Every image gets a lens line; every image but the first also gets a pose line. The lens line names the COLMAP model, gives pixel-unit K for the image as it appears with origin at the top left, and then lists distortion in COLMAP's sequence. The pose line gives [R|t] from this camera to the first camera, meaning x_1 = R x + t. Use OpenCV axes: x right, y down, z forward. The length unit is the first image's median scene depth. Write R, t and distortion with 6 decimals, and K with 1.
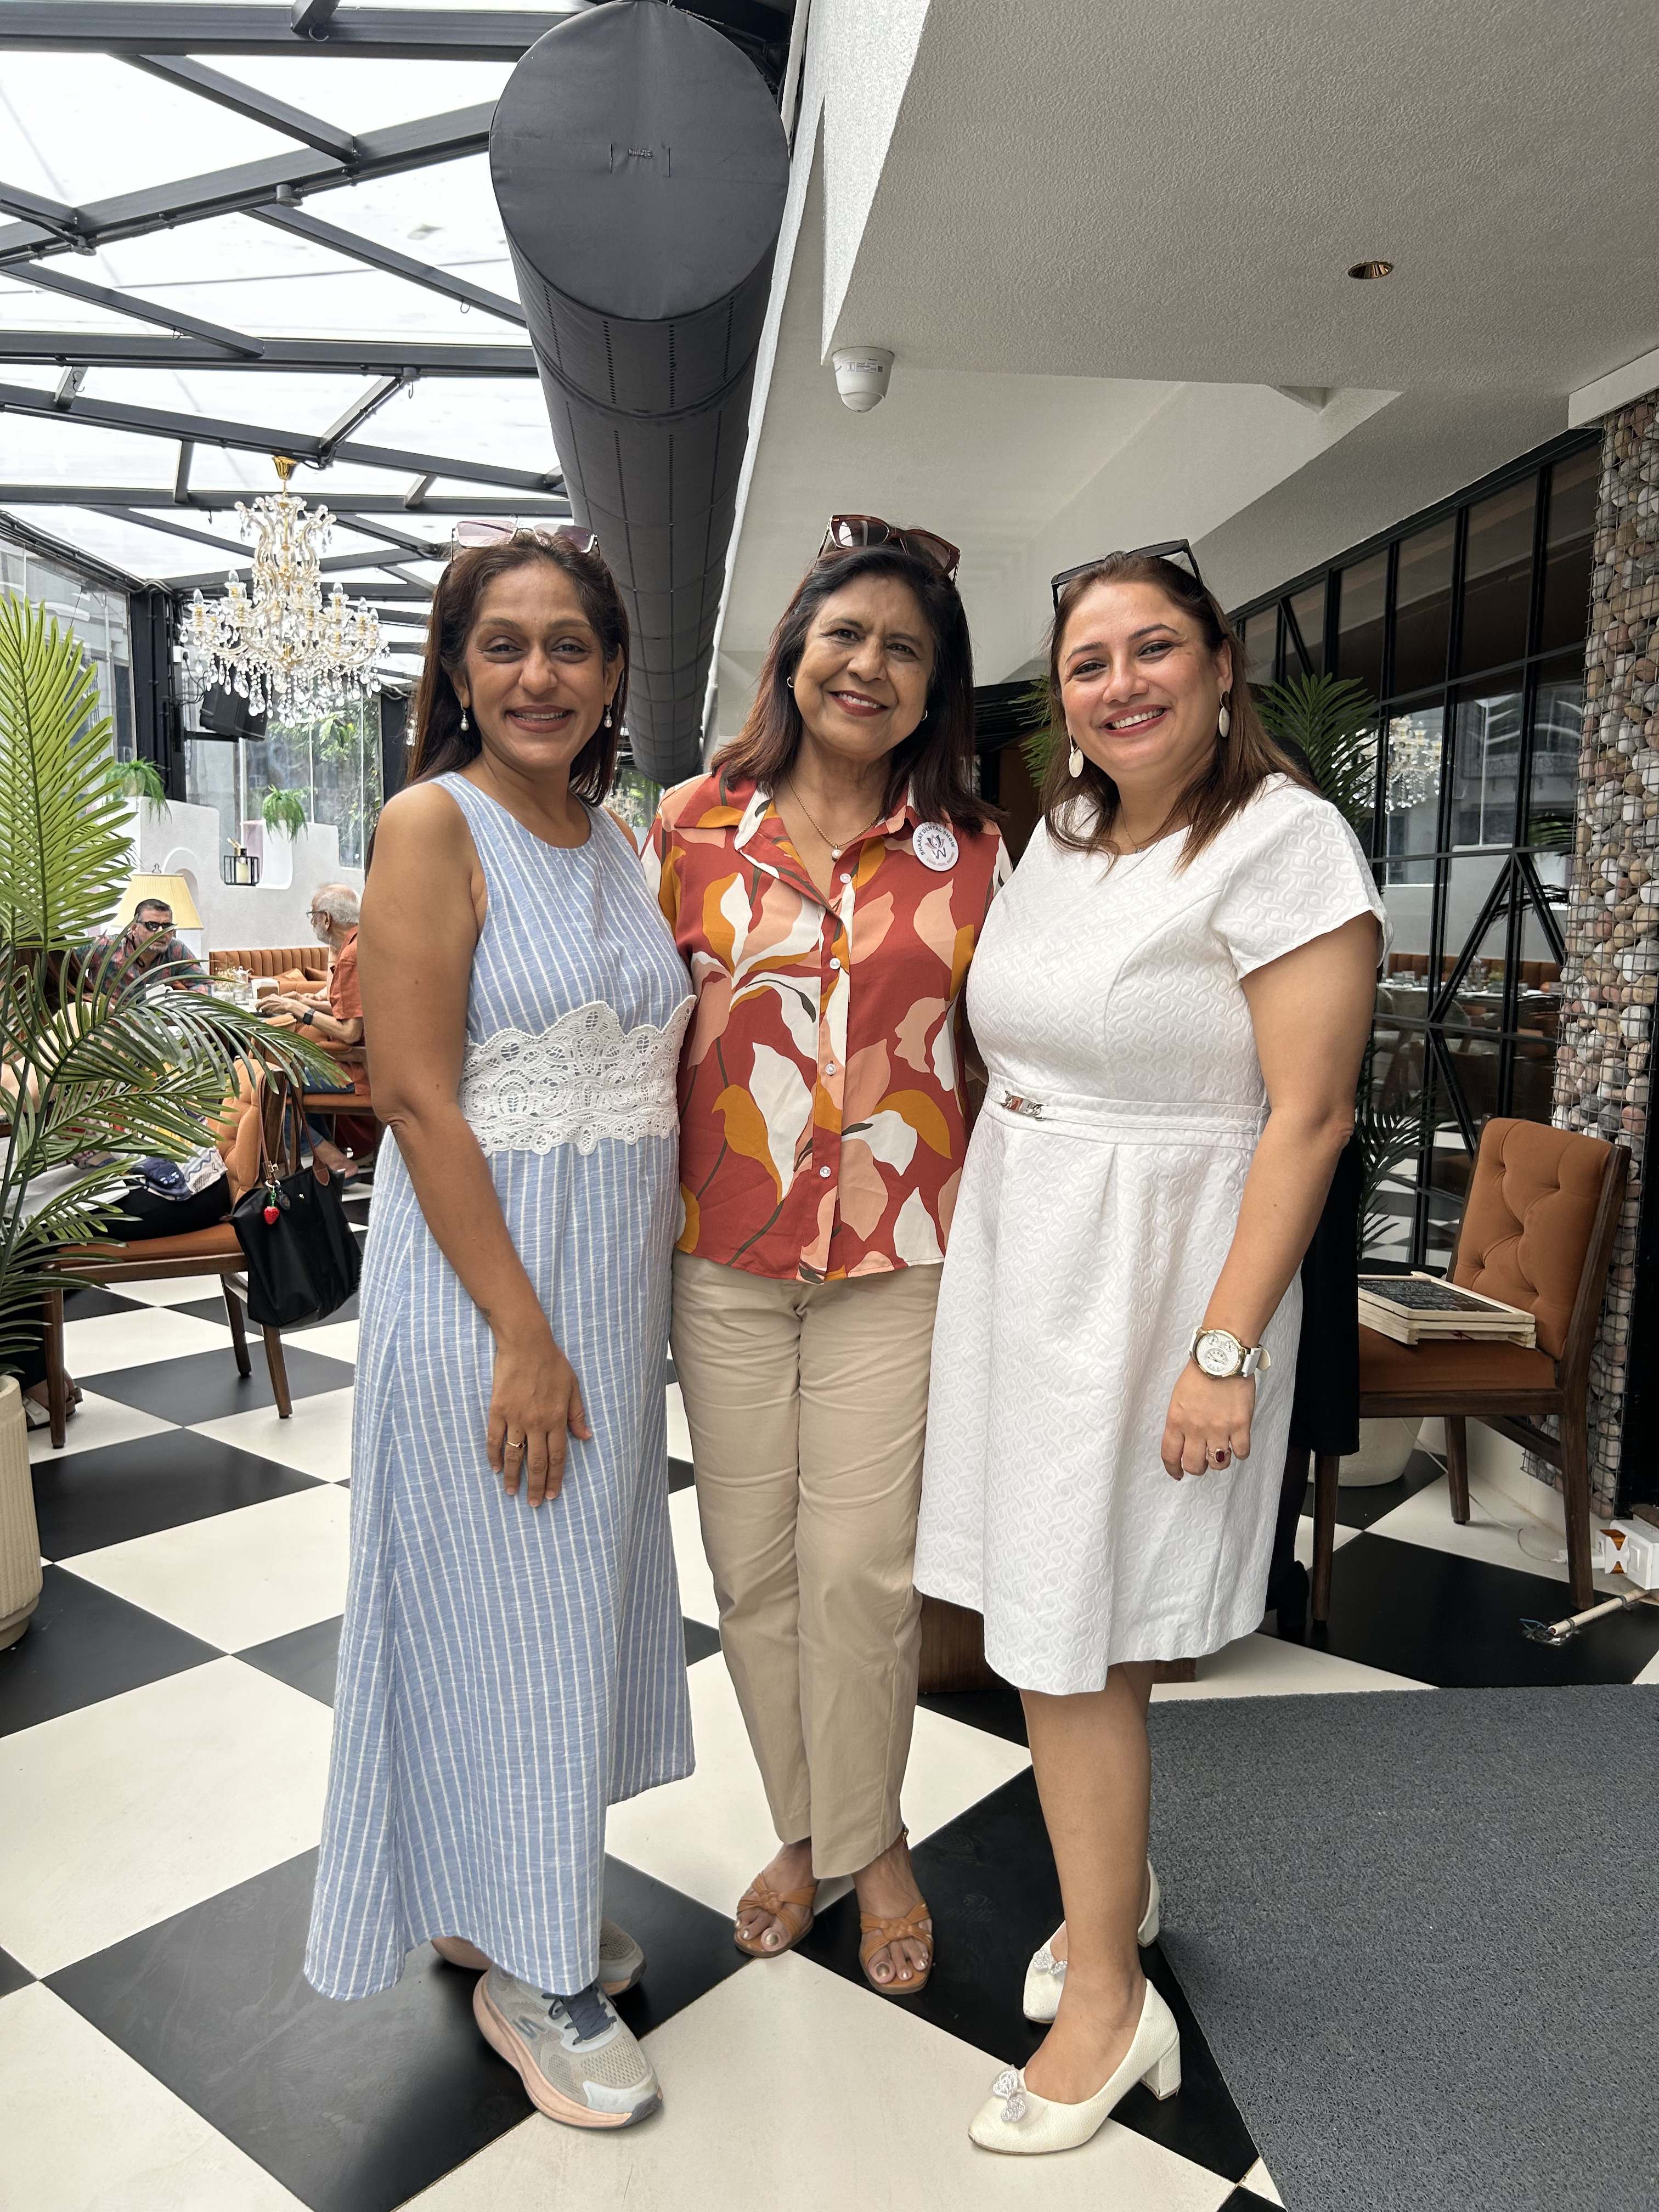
lens RADIAL K [[1673.1, 0, 831.0], [0, 1673.1, 1119.2], [0, 0, 1]] dist [0.044732, -0.047648]
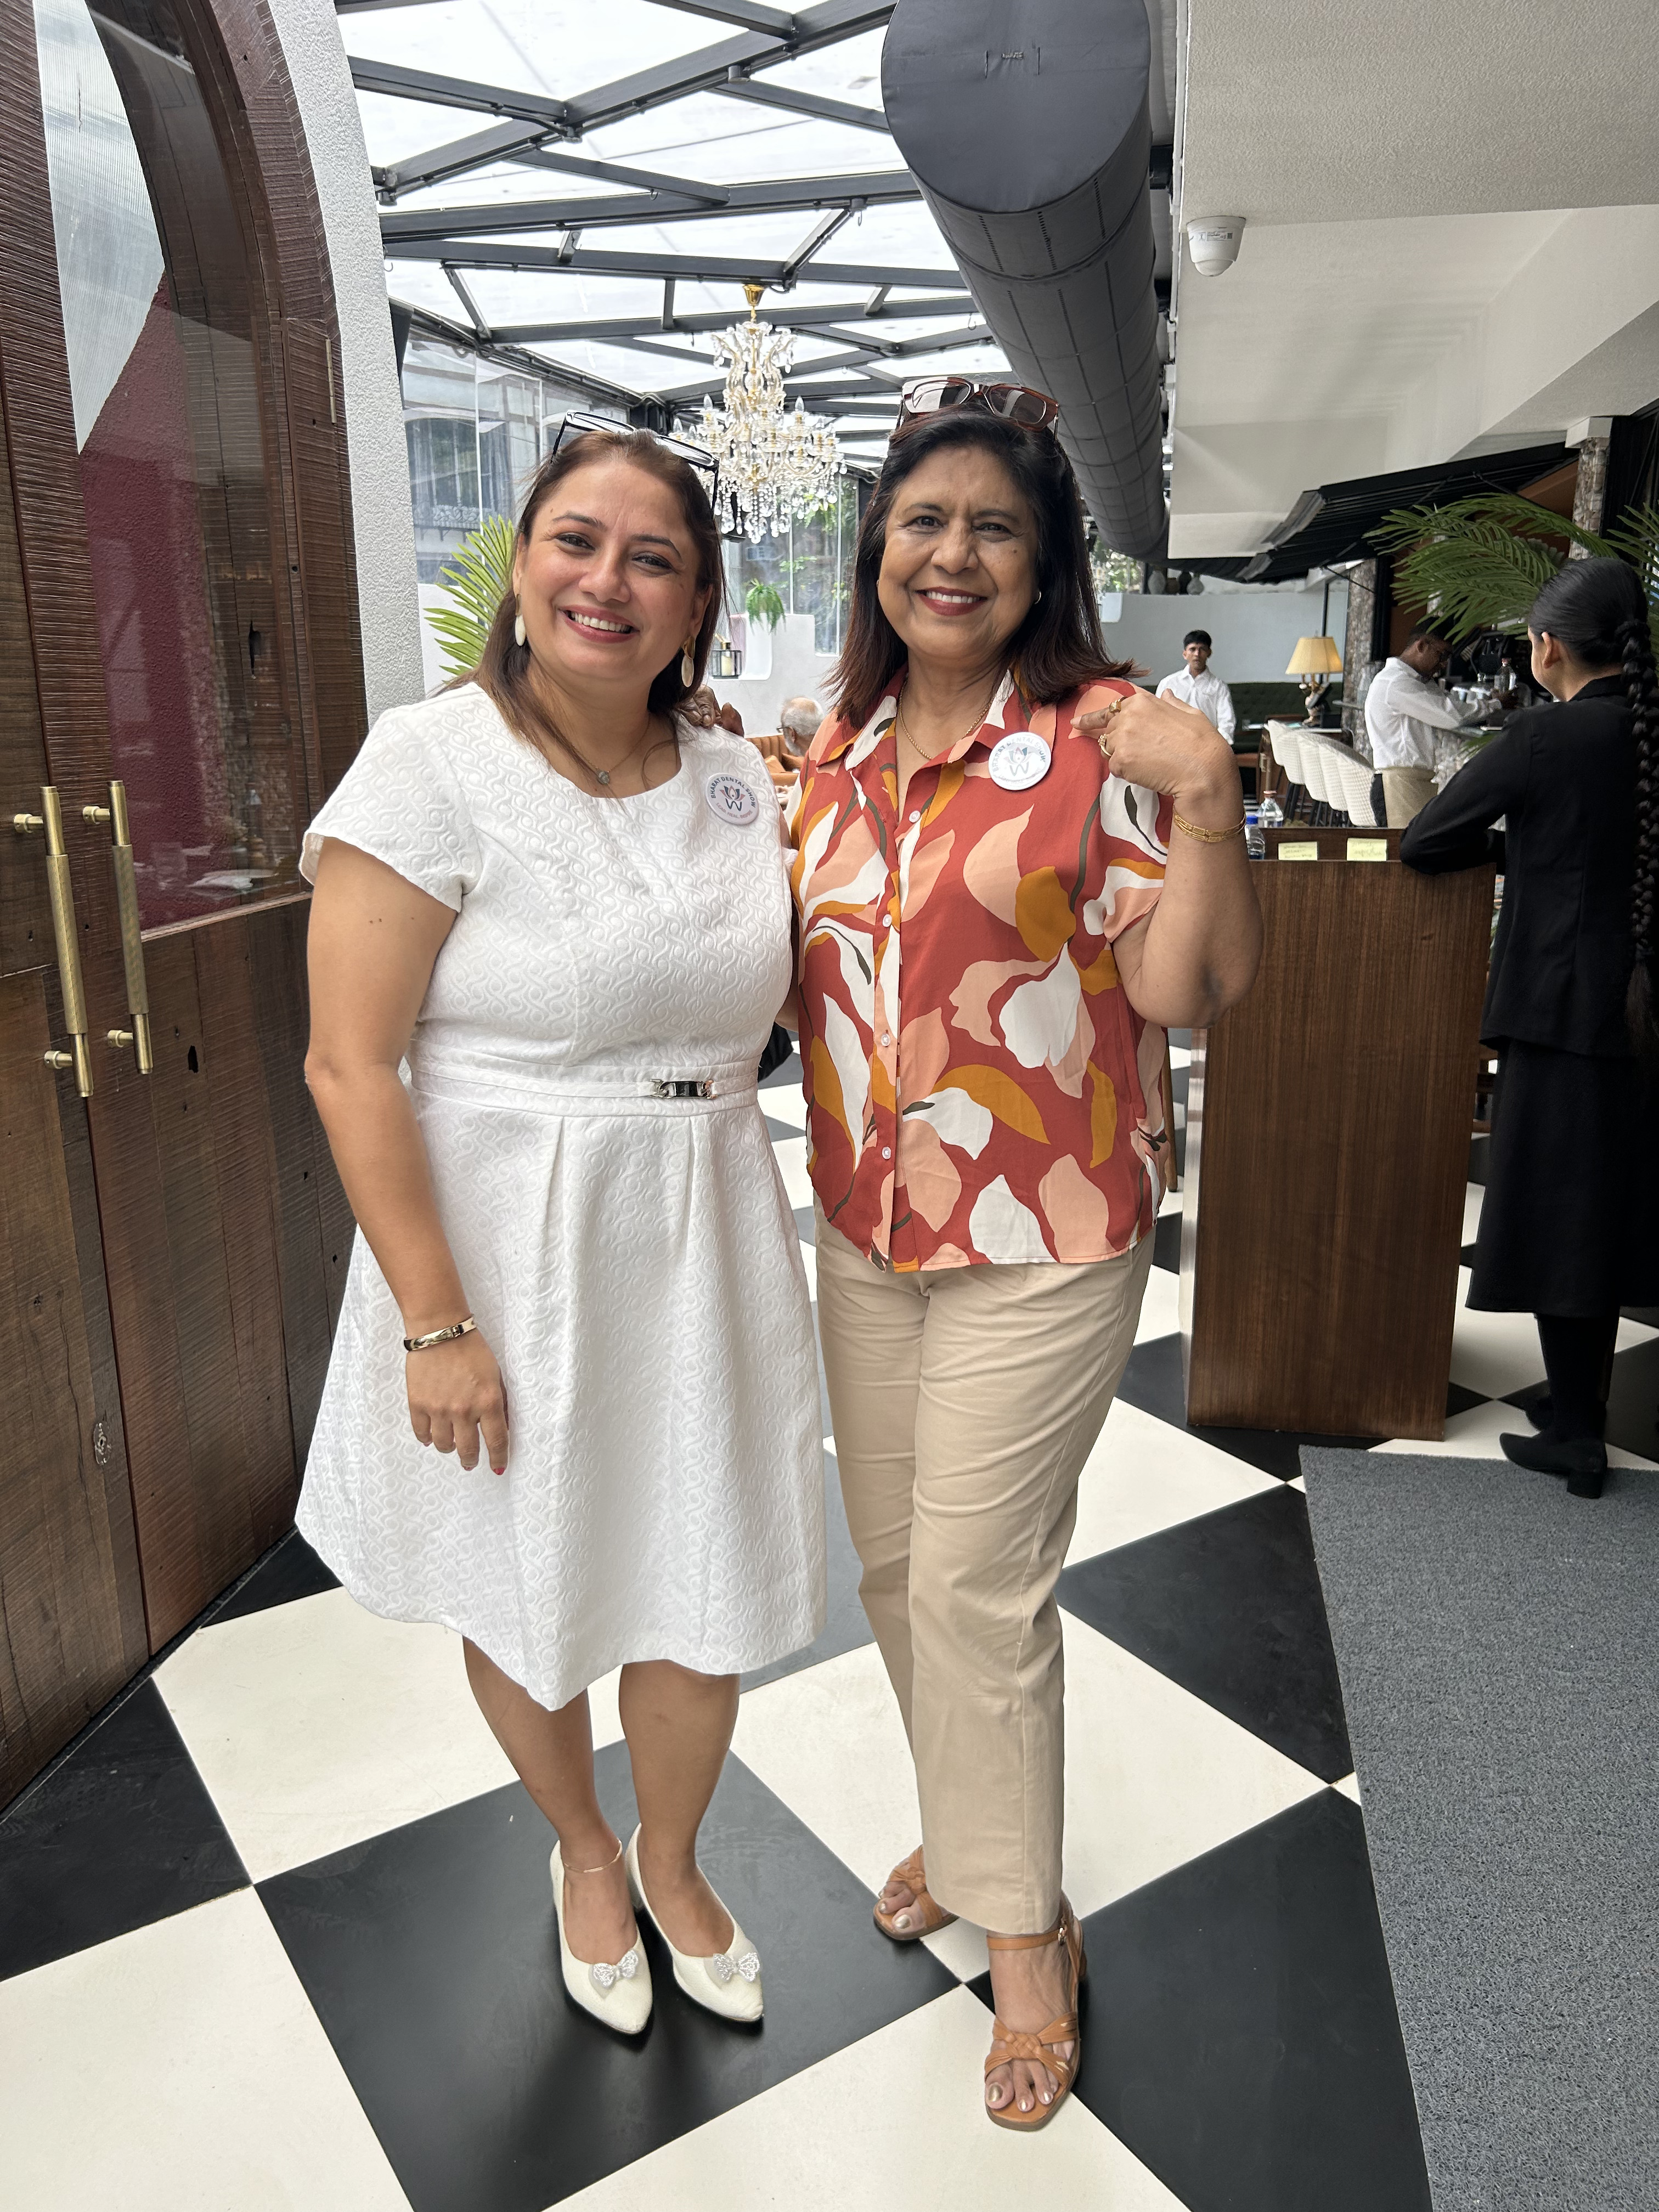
lens RADIAL K [[1671.8, 0, 812.5], [0, 1671.8, 1097.4], [0, 0, 1]] dist [0.057325, -0.073508]
pose [[0.955645, 0.051171, -0.290042, 0.062602], [-0.014083, 0.991604, 0.128545, -0.019196], [0.294184, -0.118759, 0.948342, -0.089679]]
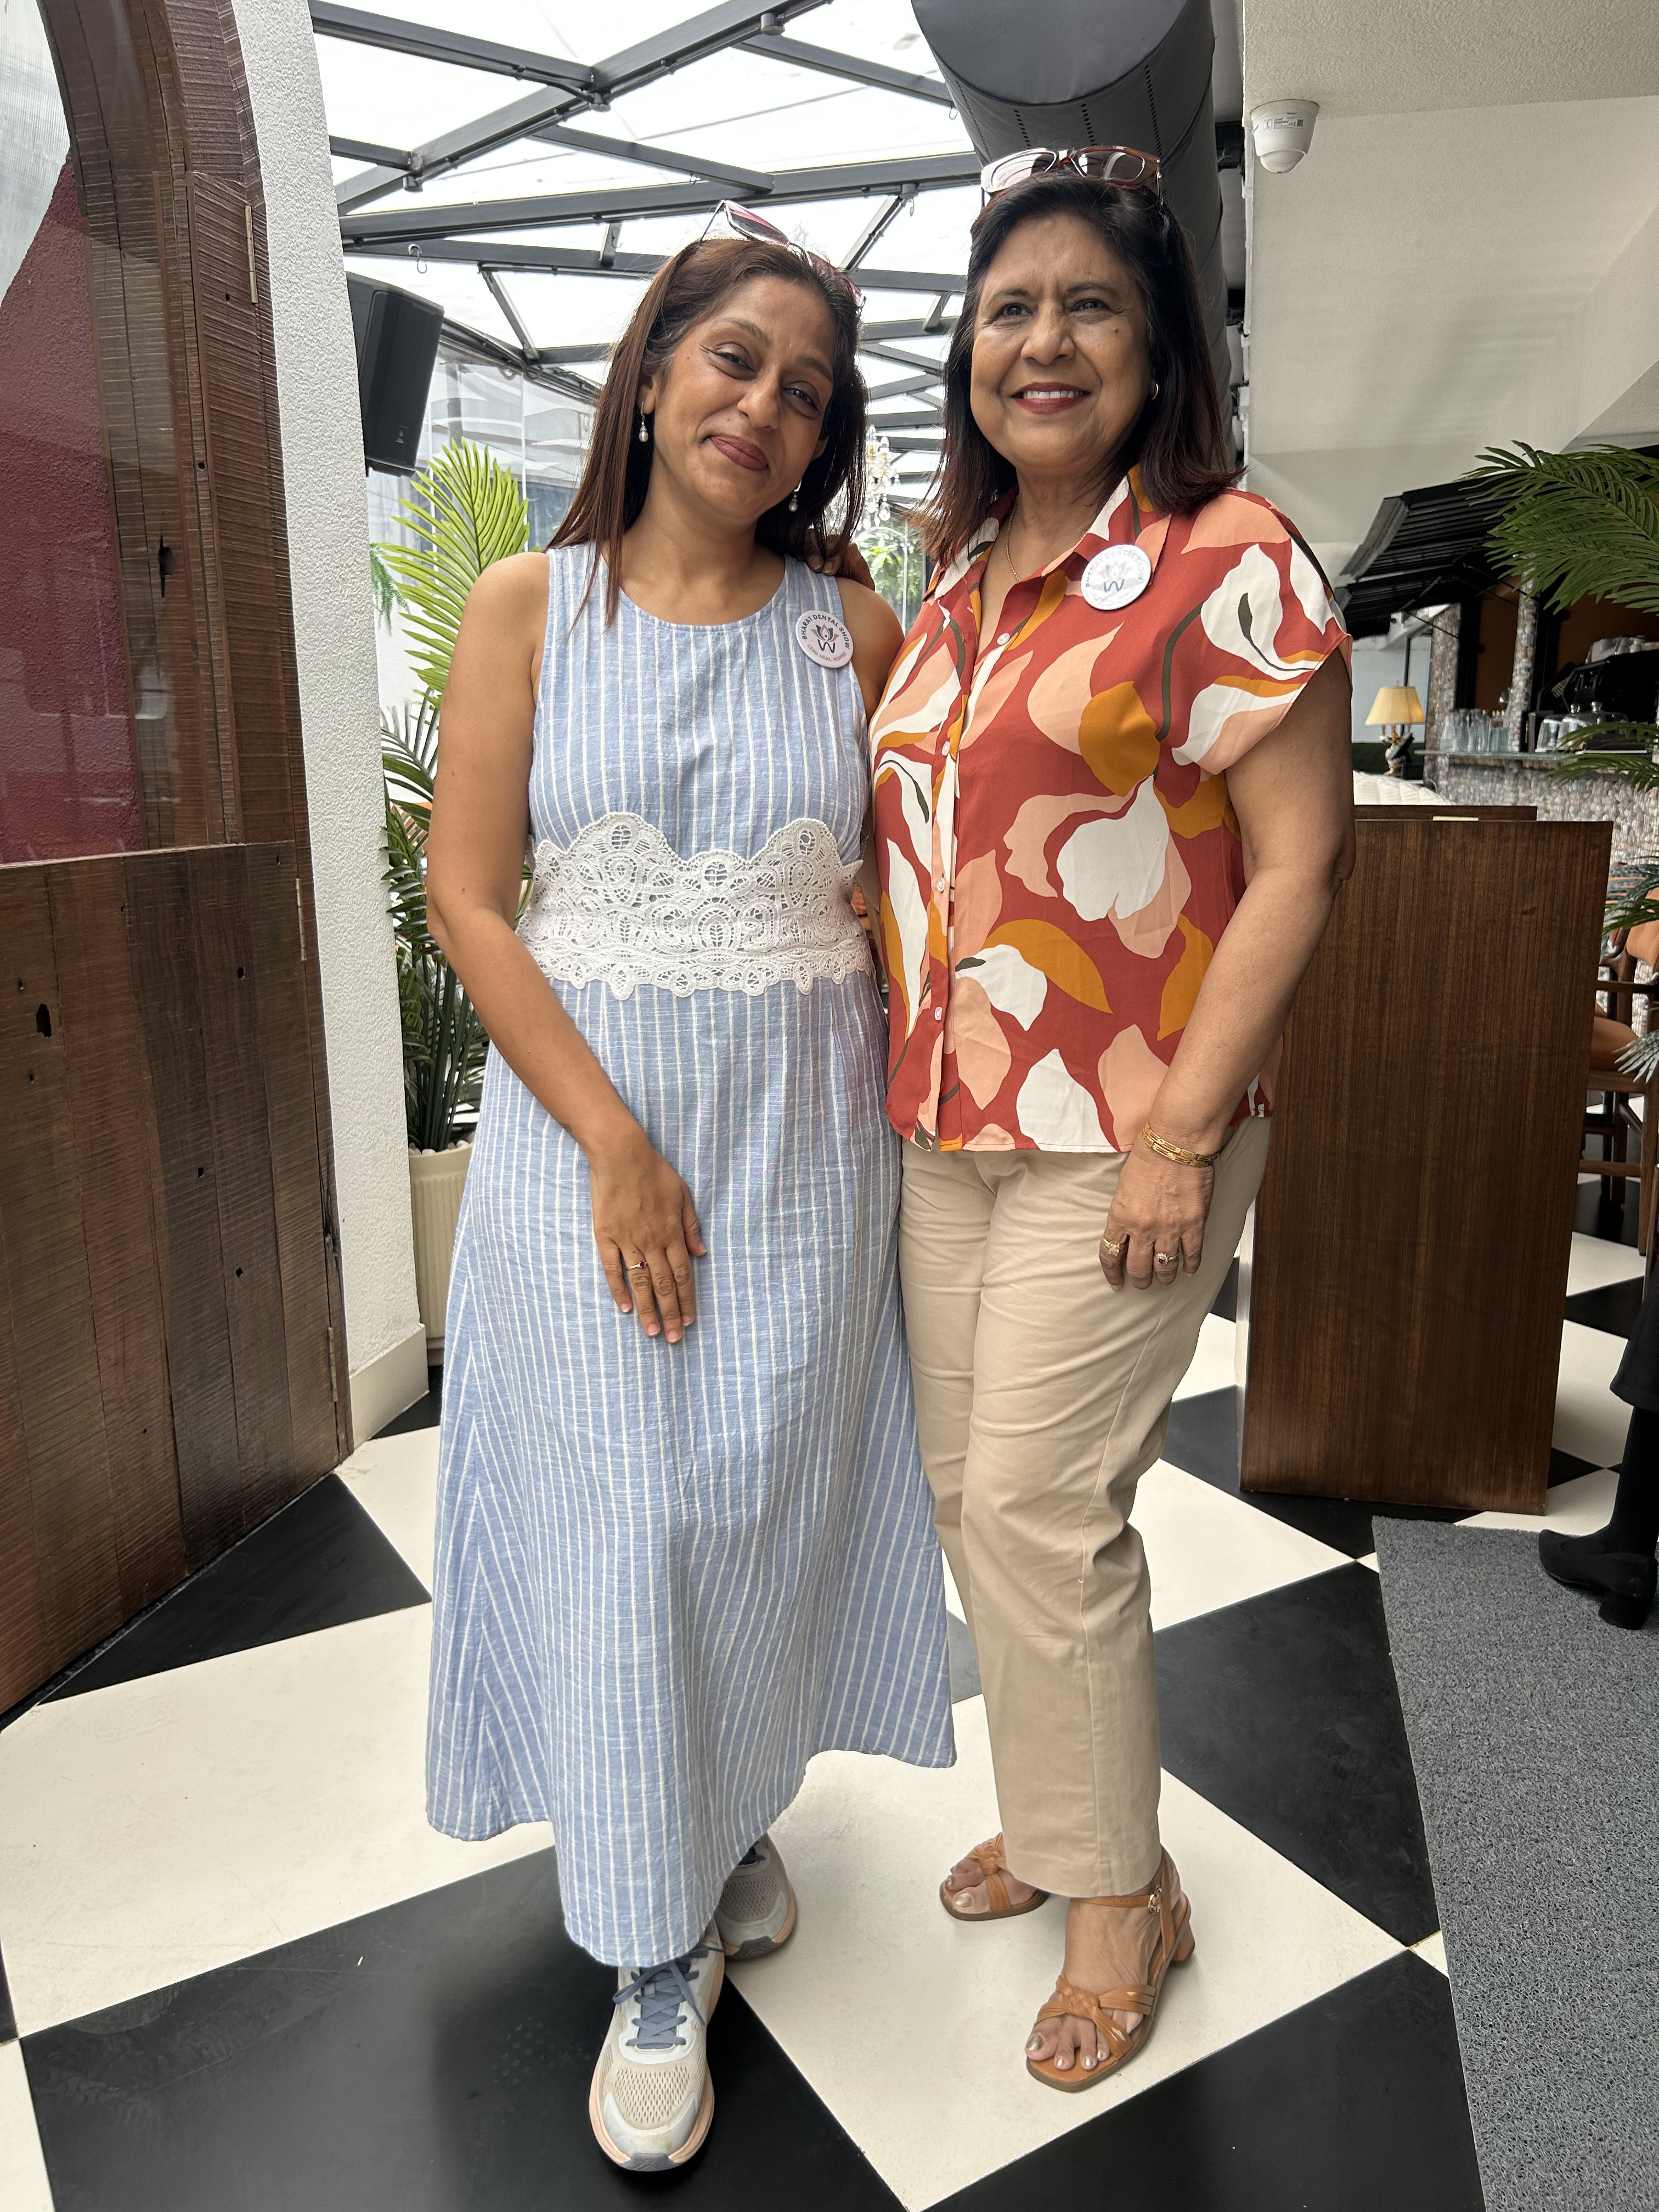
lens RADIAL K [[1673.1, 0, 831.0], [0, 1673.1, 1119.2], [0, 0, 1]] dist [0.044732, -0.047648]
pose [[0.944835, 0.055749, -0.322768, 0.063656], [-0.024978, 0.994803, 0.098705, 0.011276], [0.326594, -0.085198, 0.941317, -0.010678]]
